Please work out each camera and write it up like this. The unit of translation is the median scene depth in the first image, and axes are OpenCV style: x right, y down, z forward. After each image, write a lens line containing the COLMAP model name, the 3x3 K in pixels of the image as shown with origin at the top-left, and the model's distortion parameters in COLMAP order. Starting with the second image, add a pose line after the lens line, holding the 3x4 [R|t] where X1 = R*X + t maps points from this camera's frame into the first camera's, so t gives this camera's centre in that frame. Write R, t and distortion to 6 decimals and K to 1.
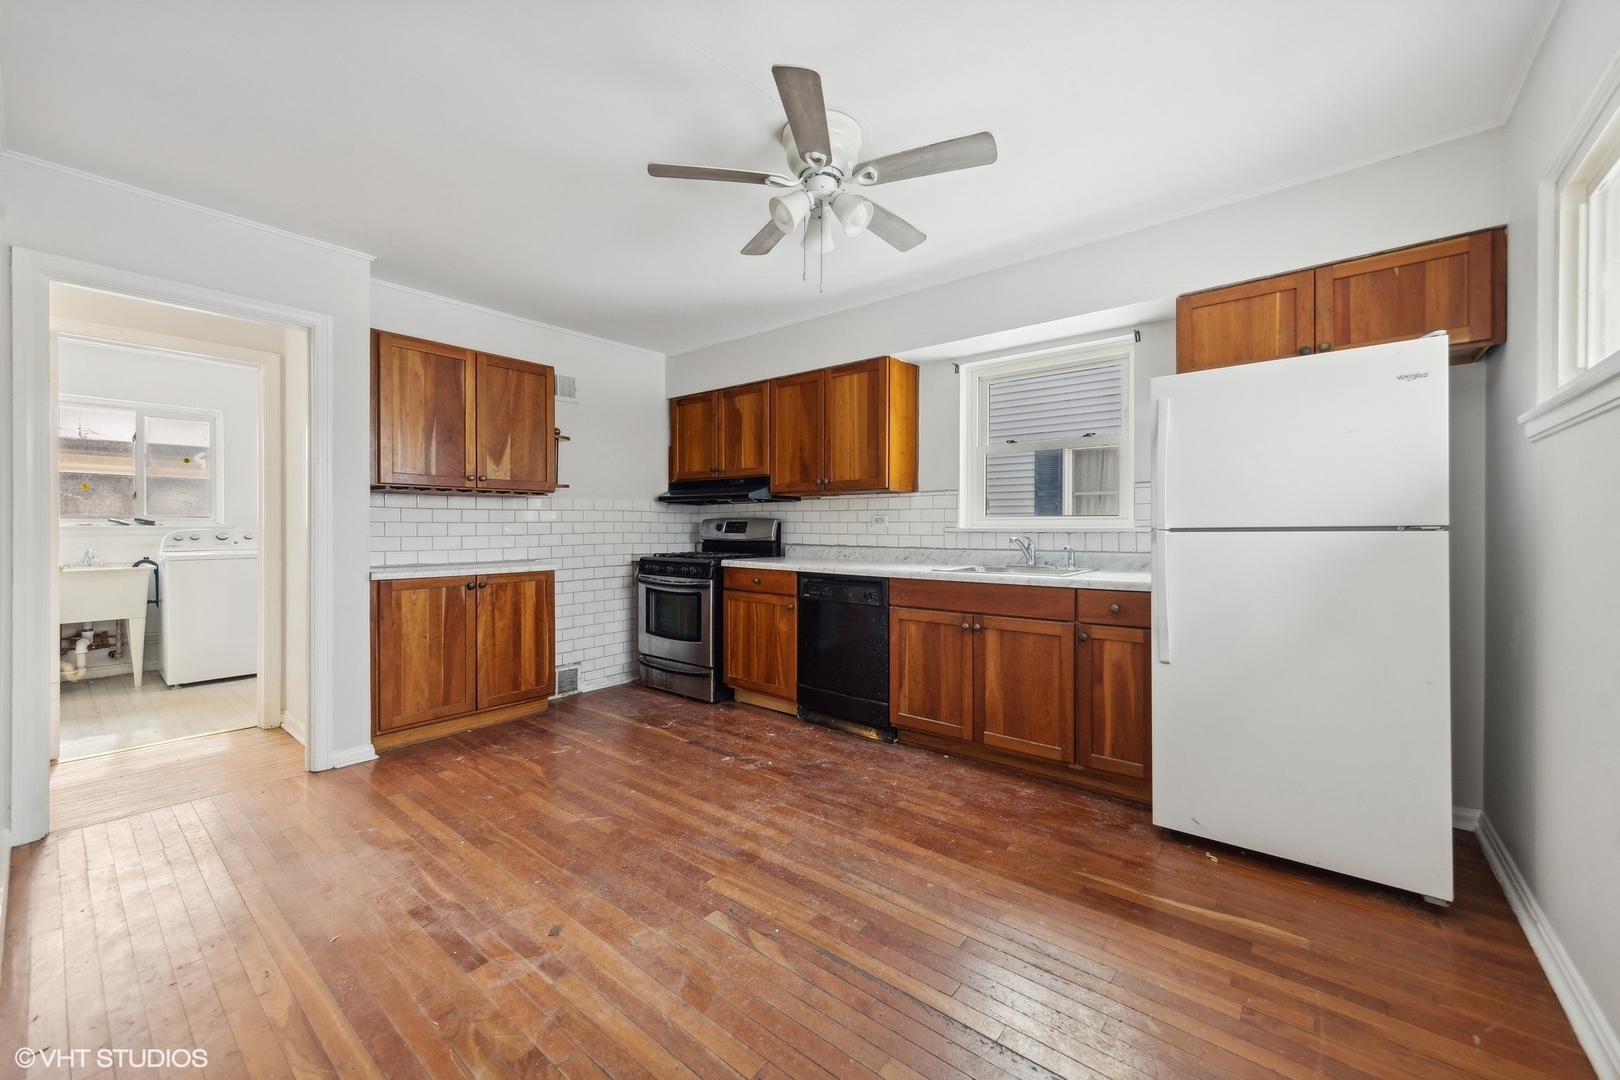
lens RADIAL K [[627.9, 0, 812.6], [0, 627.9, 529.1], [0, 0, 1]] dist [0.004454, 0.000000]
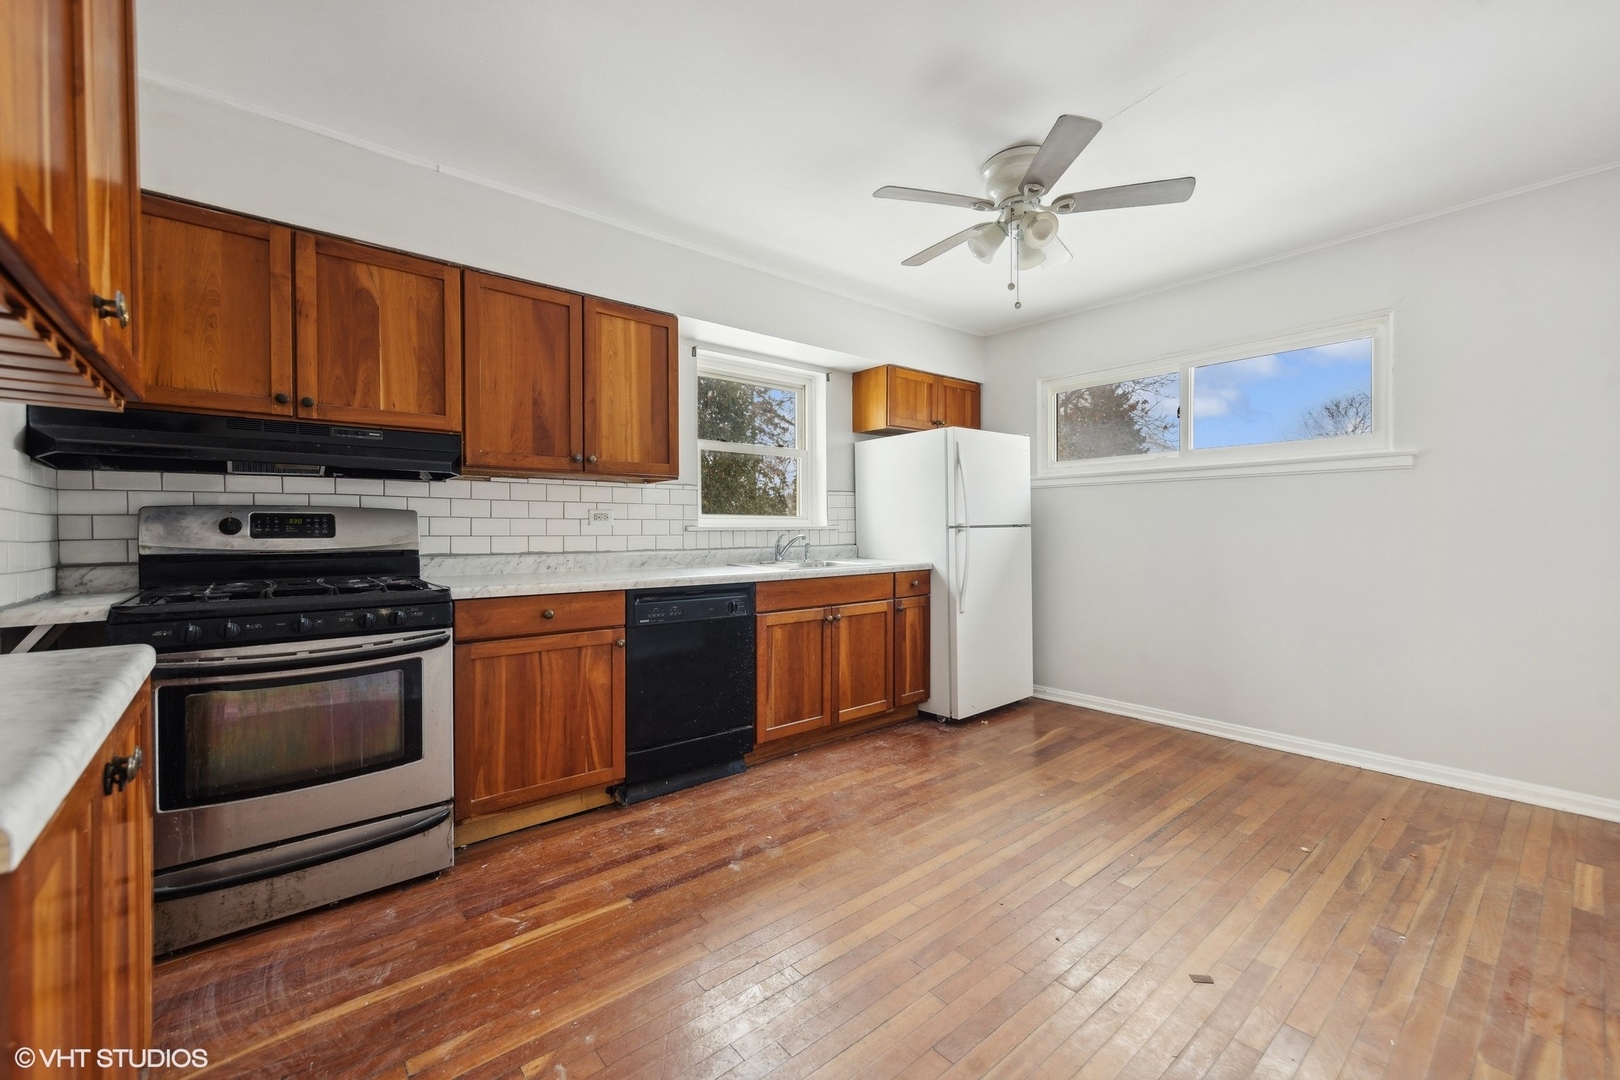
lens RADIAL K [[663.3, 0, 806.5], [0, 663.3, 532.4], [0, 0, 1]] dist [0.004689, 0.000273]
pose [[0.186538, -0.007550, 0.982419, -0.789875], [0.005897, 0.999961, 0.006565, 0.001493], [-0.982430, 0.004569, 0.186575, 0.759171]]
